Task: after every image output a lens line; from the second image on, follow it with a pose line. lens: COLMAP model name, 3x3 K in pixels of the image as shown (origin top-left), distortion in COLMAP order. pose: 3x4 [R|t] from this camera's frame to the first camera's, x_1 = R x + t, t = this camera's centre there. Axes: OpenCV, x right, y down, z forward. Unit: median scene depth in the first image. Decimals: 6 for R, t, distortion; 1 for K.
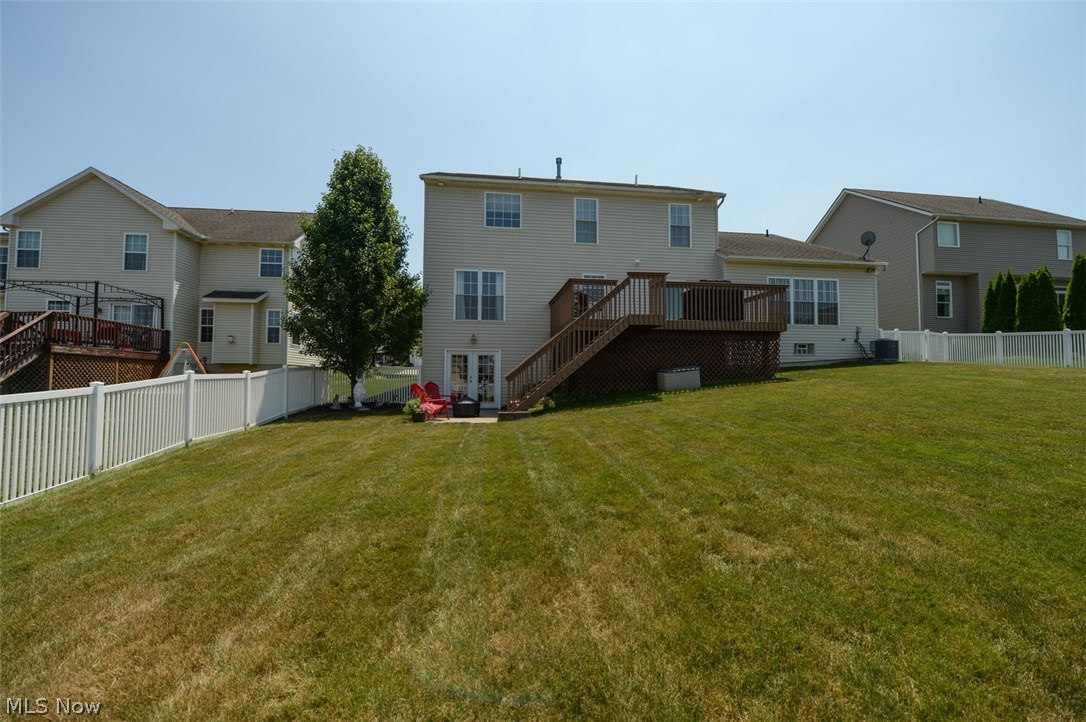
lens RADIAL K [[434.0, 0, 541.5], [0, 434.0, 362.6], [0, 0, 1]] dist [-0.014174, -0.002090]
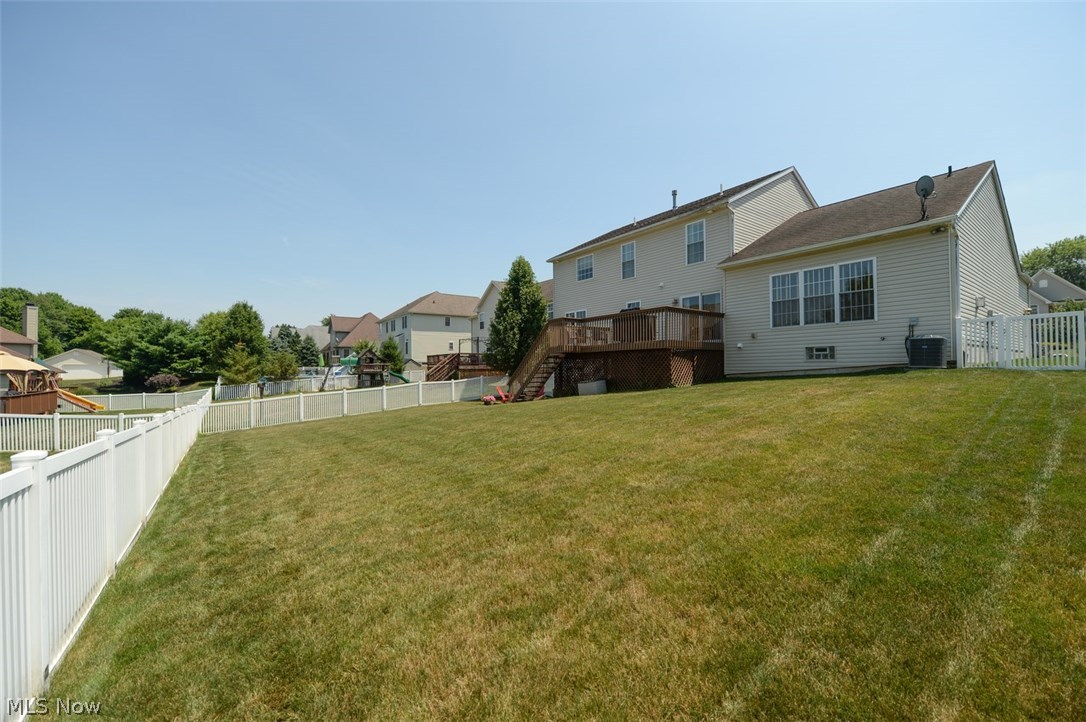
lens RADIAL K [[434.0, 0, 541.5], [0, 434.0, 362.6], [0, 0, 1]] dist [-0.014174, -0.002090]
pose [[0.482932, -0.016629, -0.875500, 1.075878], [0.045627, 0.998939, 0.006194, -0.043752], [0.874469, -0.042938, 0.483178, 0.136190]]
